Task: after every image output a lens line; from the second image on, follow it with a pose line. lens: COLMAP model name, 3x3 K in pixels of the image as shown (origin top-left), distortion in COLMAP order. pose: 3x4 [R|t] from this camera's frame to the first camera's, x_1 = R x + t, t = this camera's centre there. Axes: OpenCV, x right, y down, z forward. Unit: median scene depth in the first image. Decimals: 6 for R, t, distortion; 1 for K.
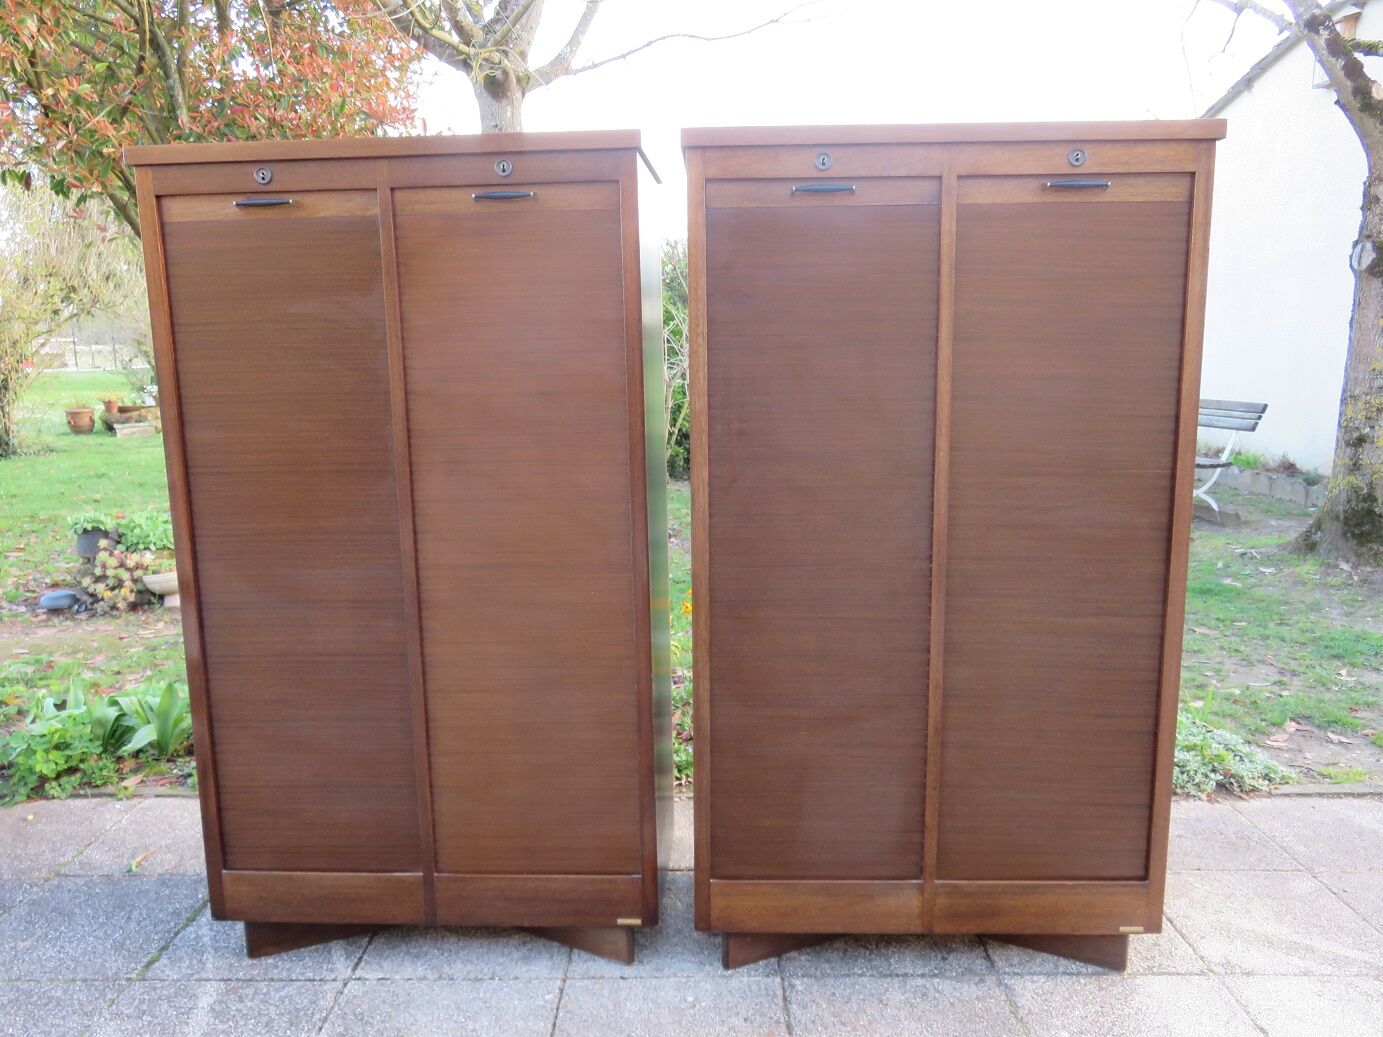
lens RADIAL K [[1037.3, 0, 696.6], [0, 1037.3, 513.9], [0, 0, 1]] dist [-0.011859, 0.008260]
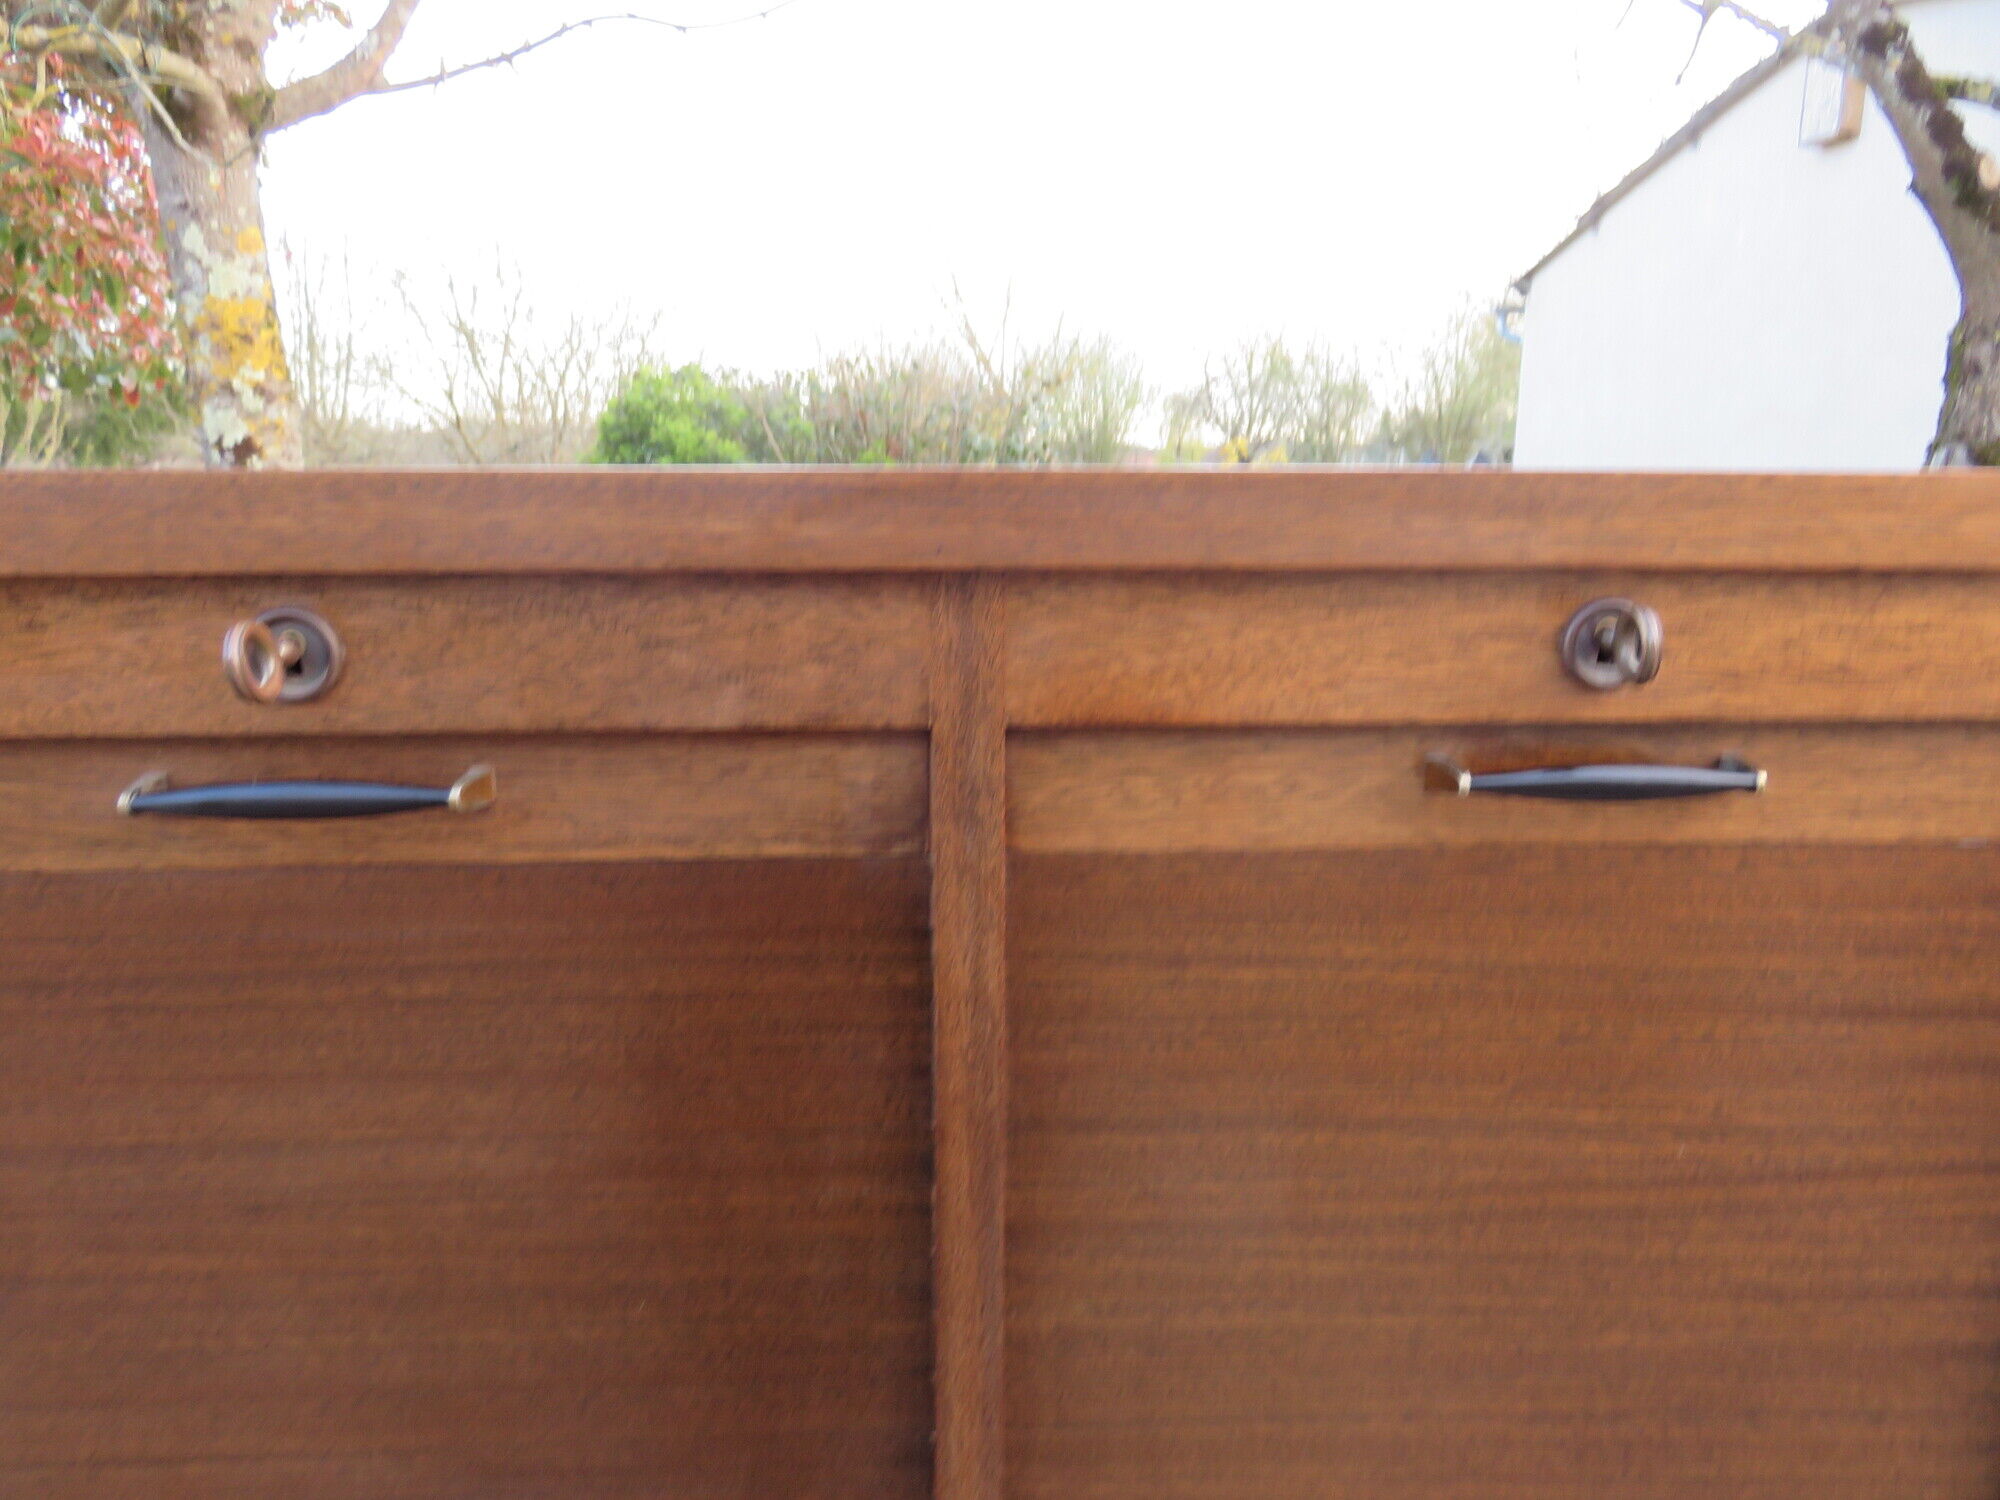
lens RADIAL K [[1500.1, 0, 992.9], [0, 1500.1, 742.8], [0, 0, 1]] dist [-0.011859, 0.008260]
pose [[0.996926, -0.002537, 0.078313, 0.224700], [0.001799, 0.999953, 0.009485, -0.323091], [-0.078334, -0.009315, 0.996884, 0.710525]]
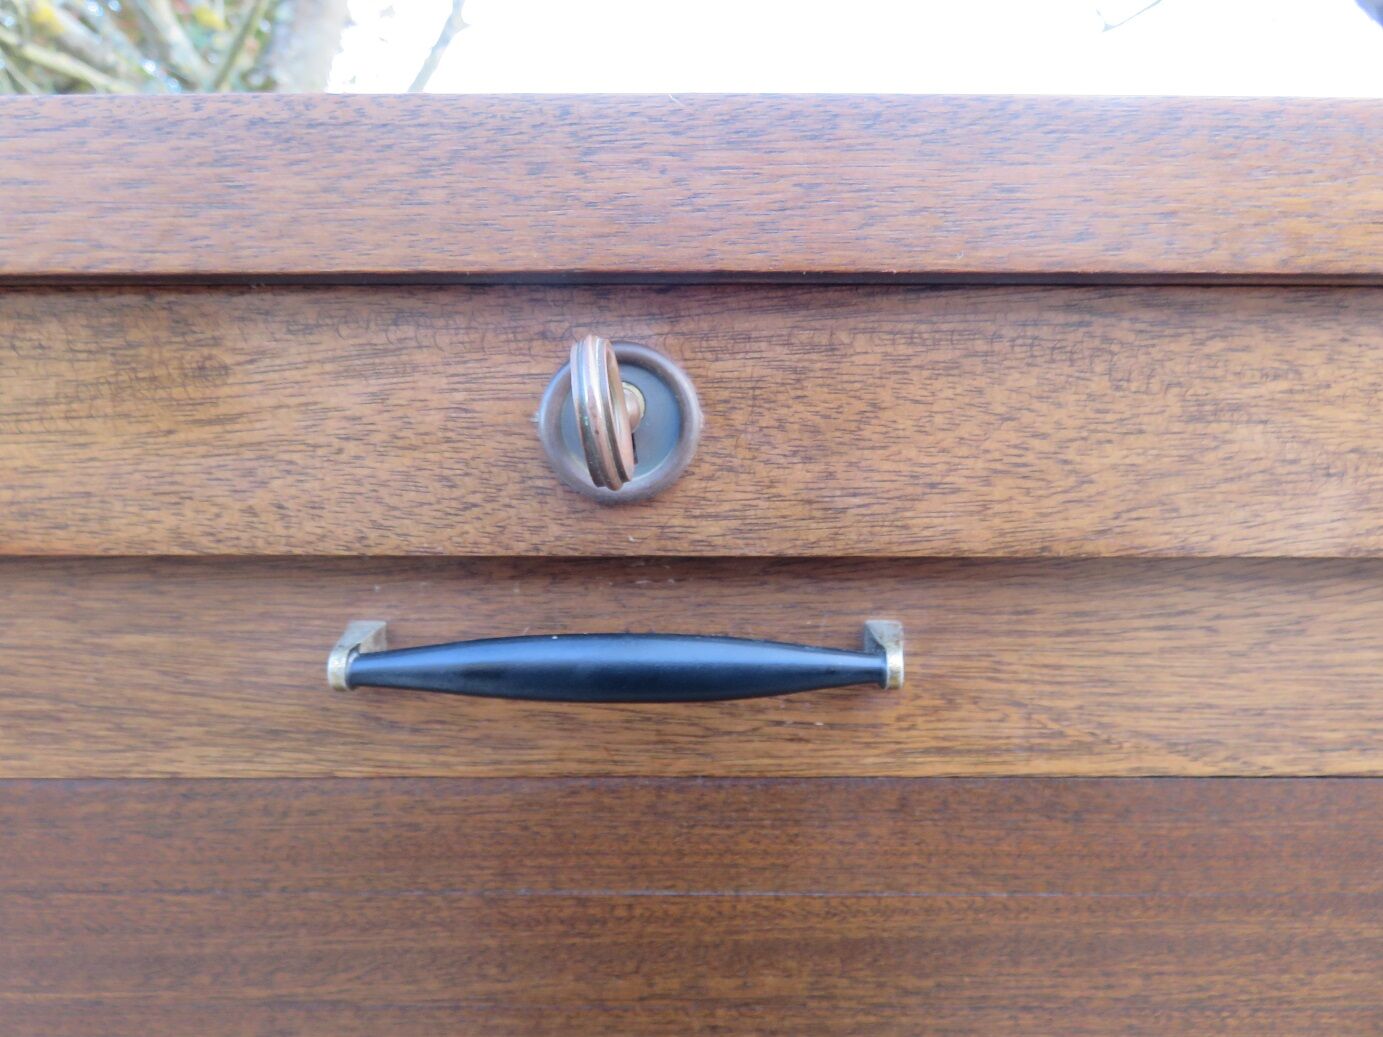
lens RADIAL K [[1037.3, 0, 680.0], [0, 1037.3, 515.7], [0, 0, 1]] dist [-0.011859, 0.008260]
pose [[0.999872, 0.012635, 0.009859, 0.126774], [-0.011429, 0.993416, -0.113989, -0.314041], [-0.011234, 0.113862, 0.993433, 0.877227]]
